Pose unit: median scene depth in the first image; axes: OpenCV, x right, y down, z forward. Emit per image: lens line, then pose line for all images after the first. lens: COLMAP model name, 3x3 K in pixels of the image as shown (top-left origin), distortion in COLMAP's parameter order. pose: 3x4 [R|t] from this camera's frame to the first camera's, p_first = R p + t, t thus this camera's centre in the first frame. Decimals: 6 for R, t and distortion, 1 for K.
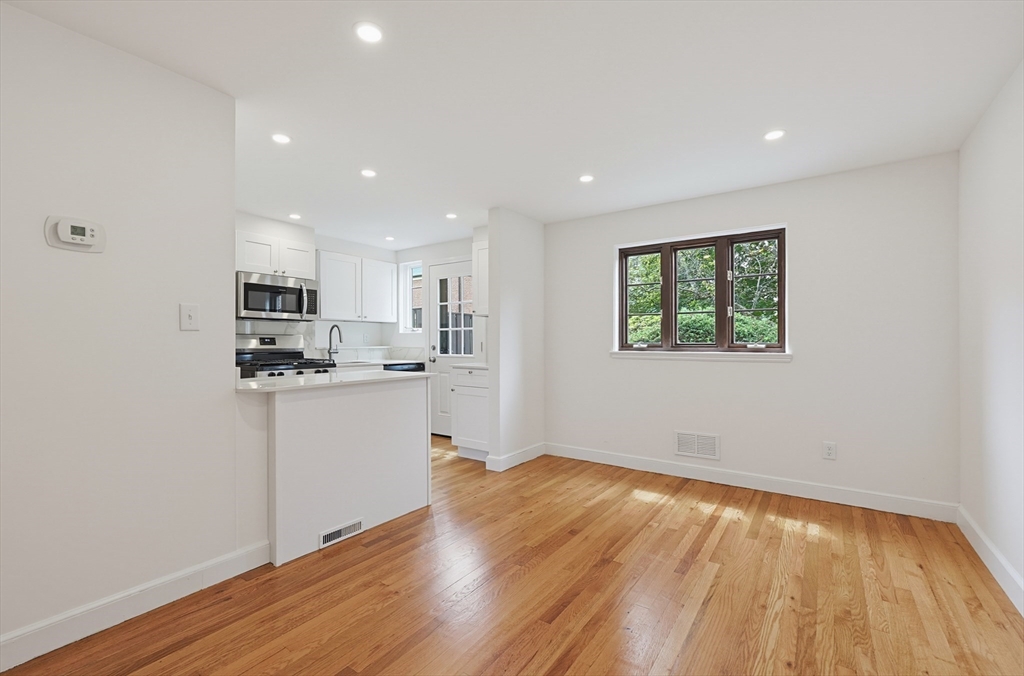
lens RADIAL K [[441.7, 0, 519.3], [0, 441.7, 336.8], [0, 0, 1]] dist [0.000032, 0.000287]
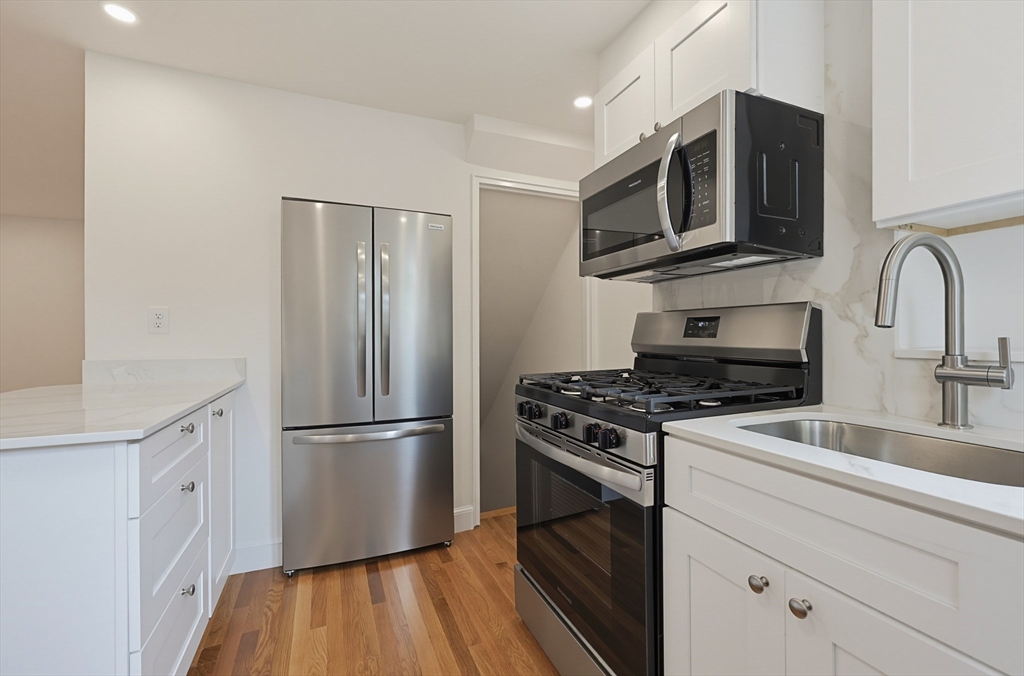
lens RADIAL K [[441.7, 0, 519.3], [0, 441.7, 336.8], [0, 0, 1]] dist [0.000032, 0.000287]
pose [[-0.534990, 0.001462, -0.844857, -0.159471], [0.010315, 0.999935, -0.004802, 0.016357], [0.844795, -0.011284, -0.534971, 0.949694]]
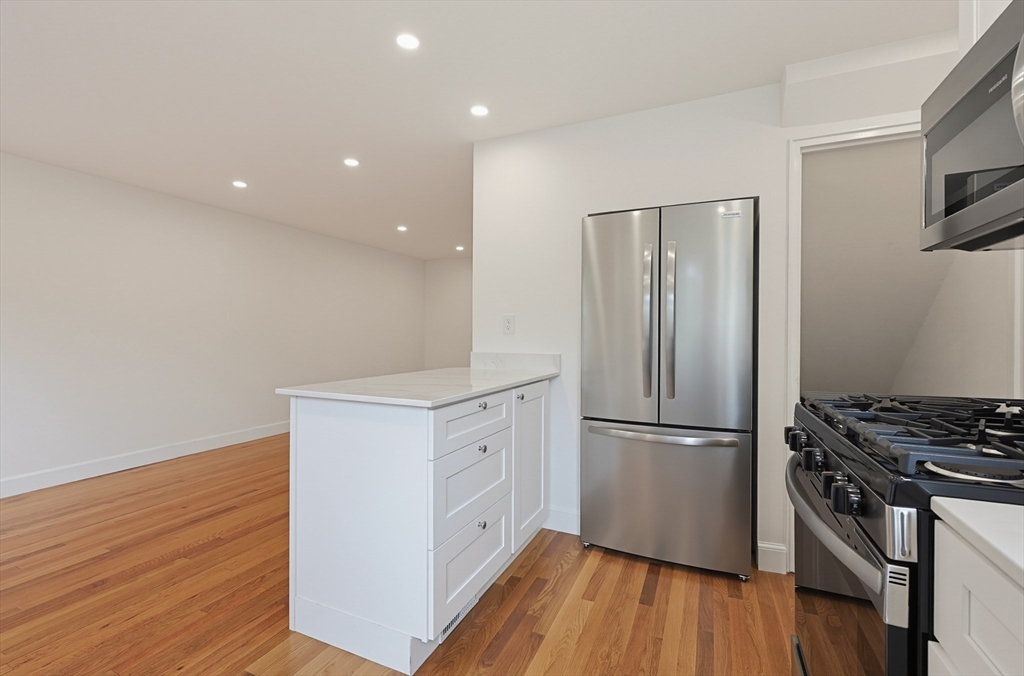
lens RADIAL K [[441.7, 0, 519.3], [0, 441.7, 336.8], [0, 0, 1]] dist [0.000032, 0.000287]
pose [[-0.984866, -0.004711, -0.173253, -0.240082], [-0.004263, 0.999987, -0.002959, 0.013289], [0.173265, -0.002176, -0.984873, 0.996642]]
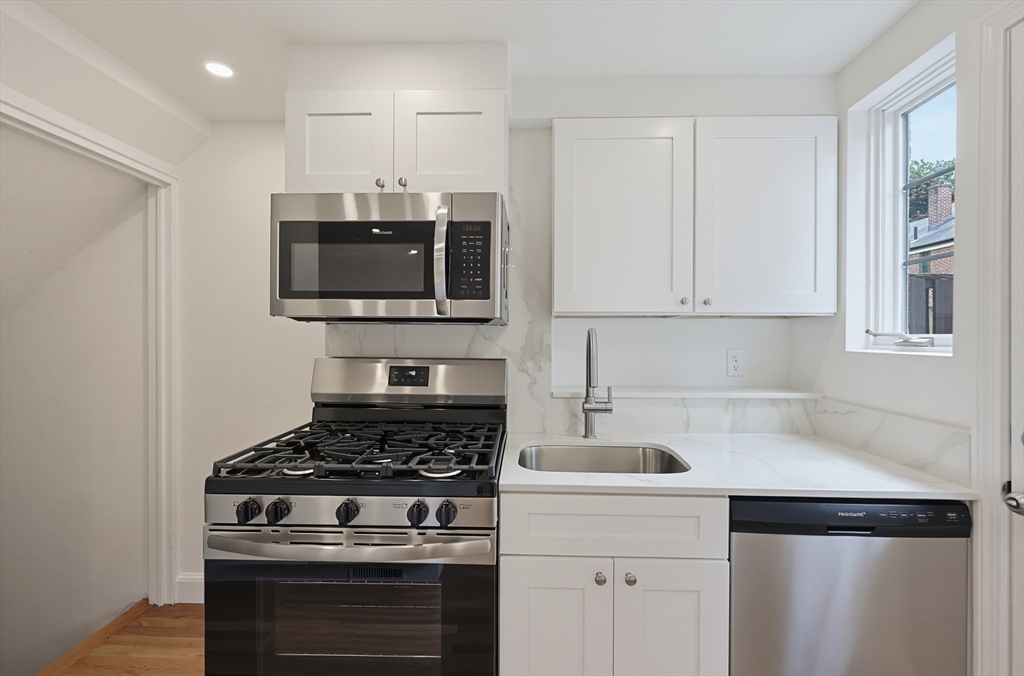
lens RADIAL K [[441.7, 0, 519.3], [0, 441.7, 336.8], [0, 0, 1]] dist [0.000032, 0.000287]
pose [[0.541508, 0.003120, -0.840690, -0.168927], [0.001934, 0.999986, 0.004957, -0.023132], [0.840694, -0.004310, 0.541494, 0.773706]]
